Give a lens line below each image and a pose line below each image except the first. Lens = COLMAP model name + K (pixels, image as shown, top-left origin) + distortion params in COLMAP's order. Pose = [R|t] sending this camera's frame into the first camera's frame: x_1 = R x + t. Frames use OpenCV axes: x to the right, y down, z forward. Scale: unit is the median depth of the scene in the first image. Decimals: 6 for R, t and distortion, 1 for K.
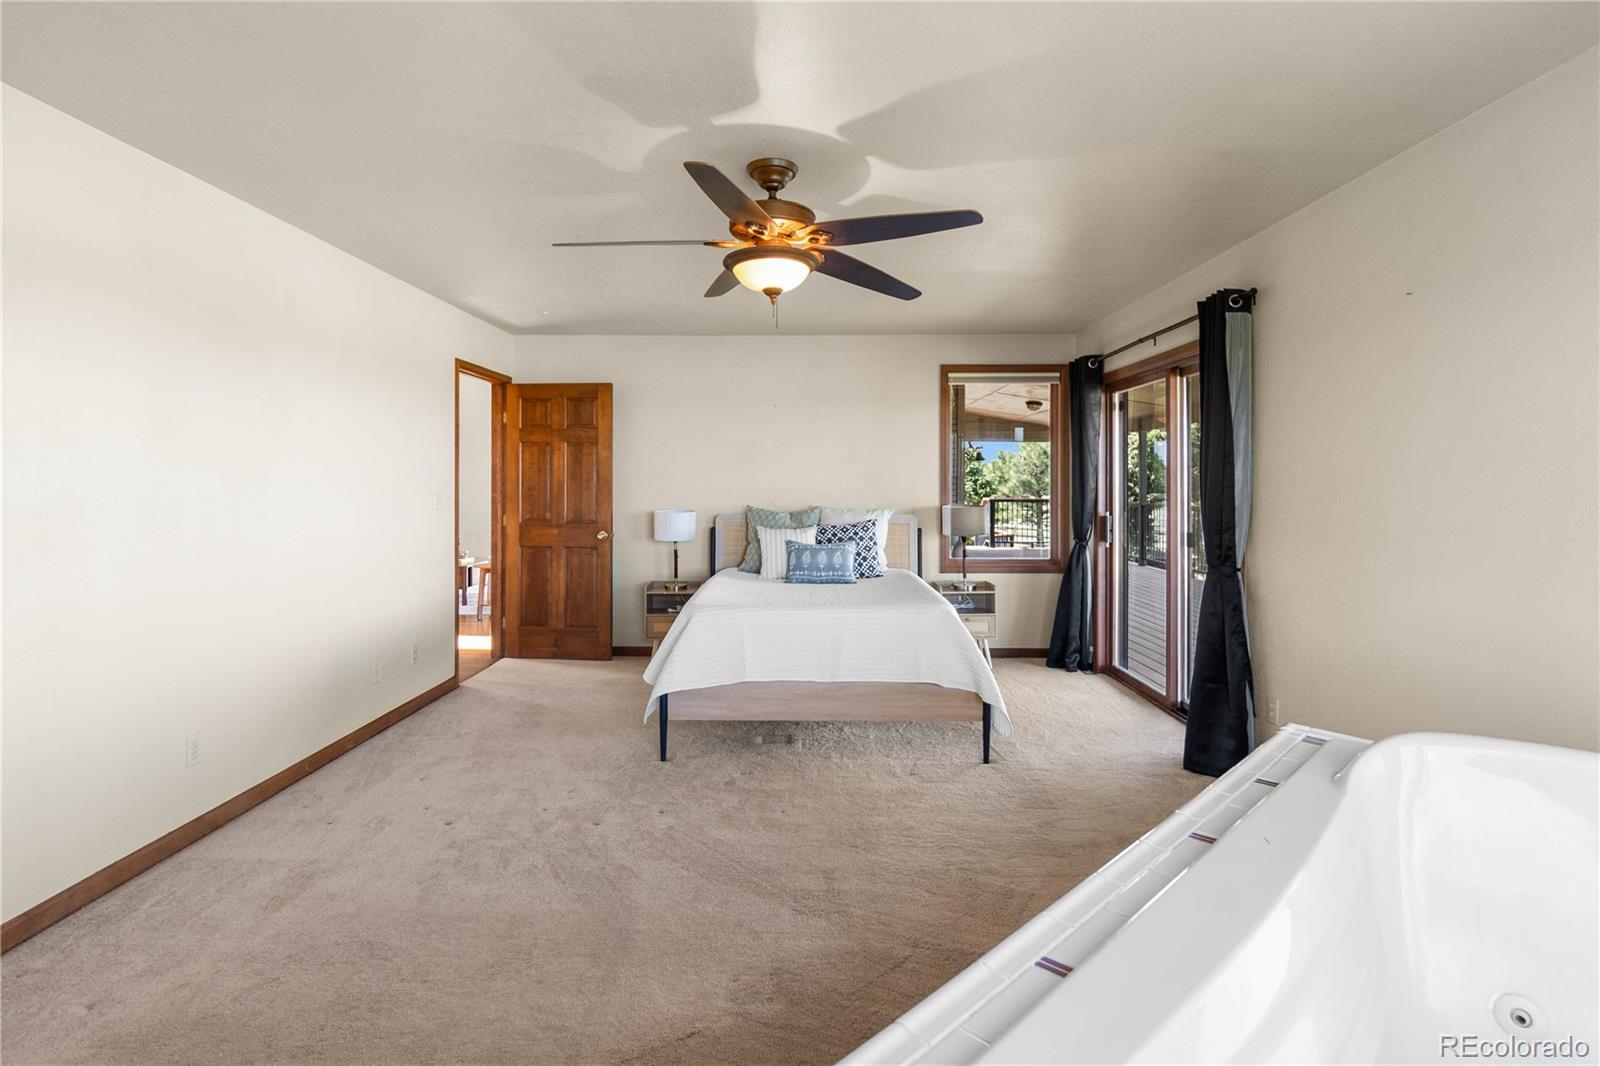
lens RADIAL K [[797.3, 0, 798.4], [0, 797.3, 466.4], [0, 0, 1]] dist [0.000682, -0.000025]
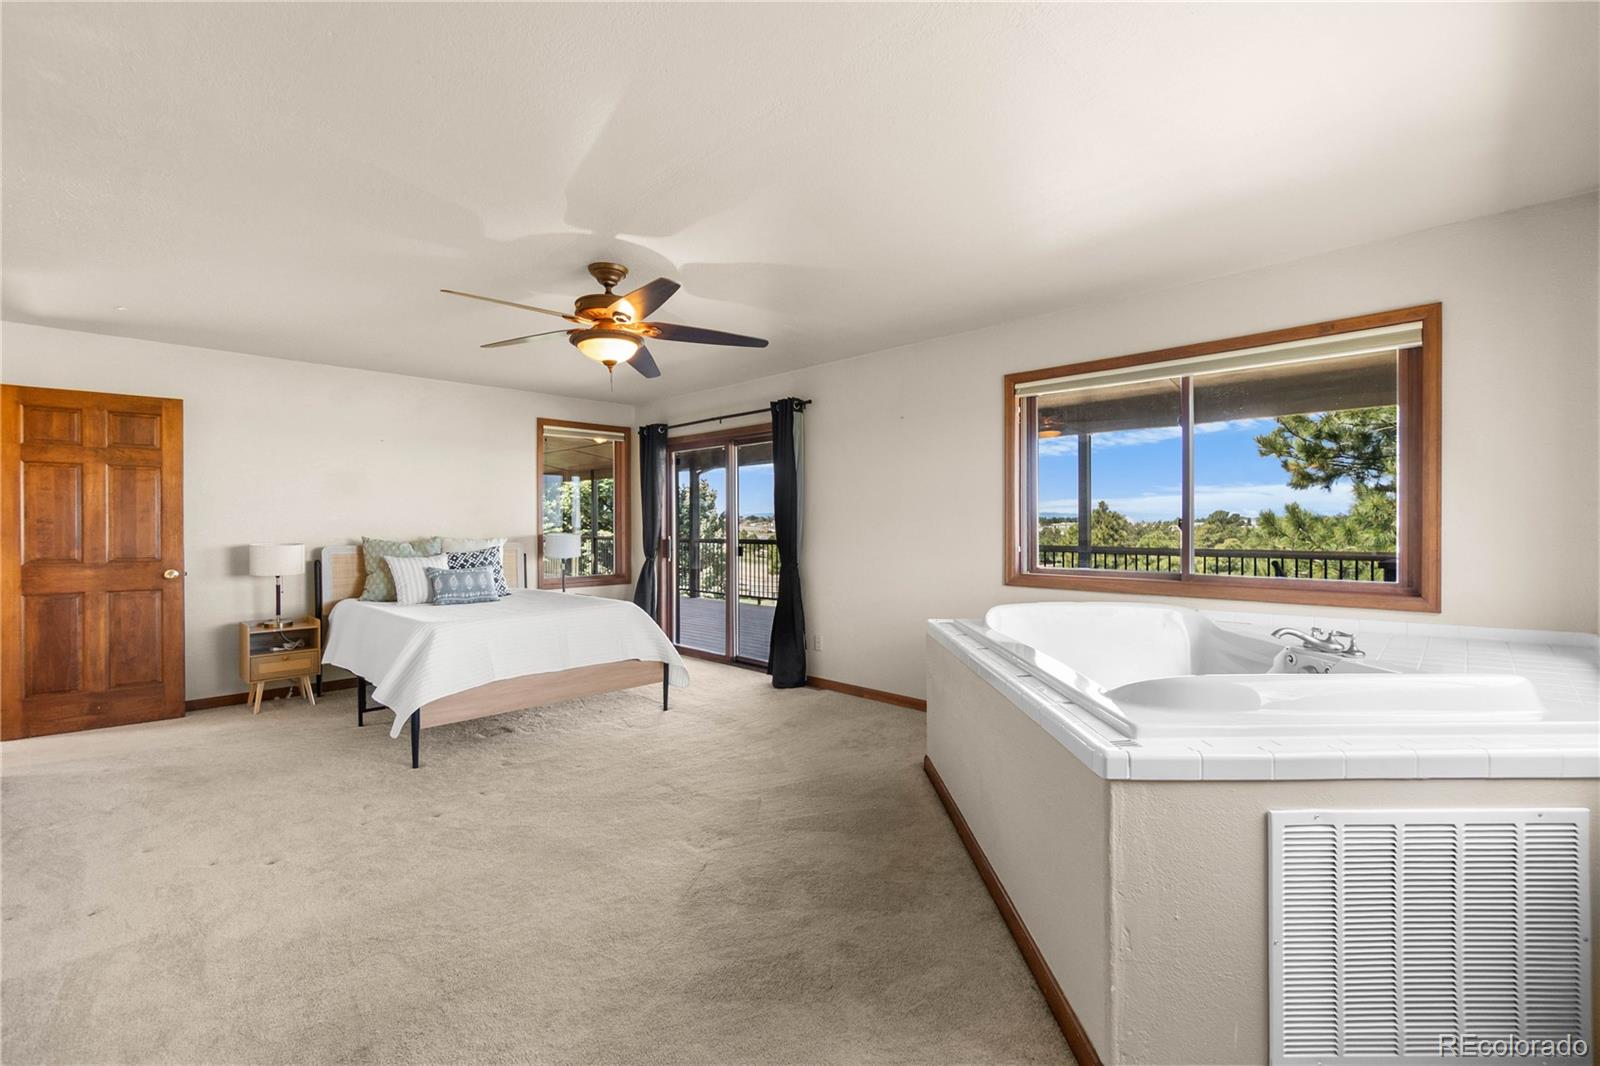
lens RADIAL K [[705.7, 0, 789.6], [0, 705.7, 508.6], [0, 0, 1]] dist [-0.001126, 0.000175]
pose [[0.692087, 0.011882, 0.721717, -0.338892], [-0.009585, 0.999928, -0.007271, 0.014402], [-0.721751, -0.001885, 0.692150, -0.013895]]
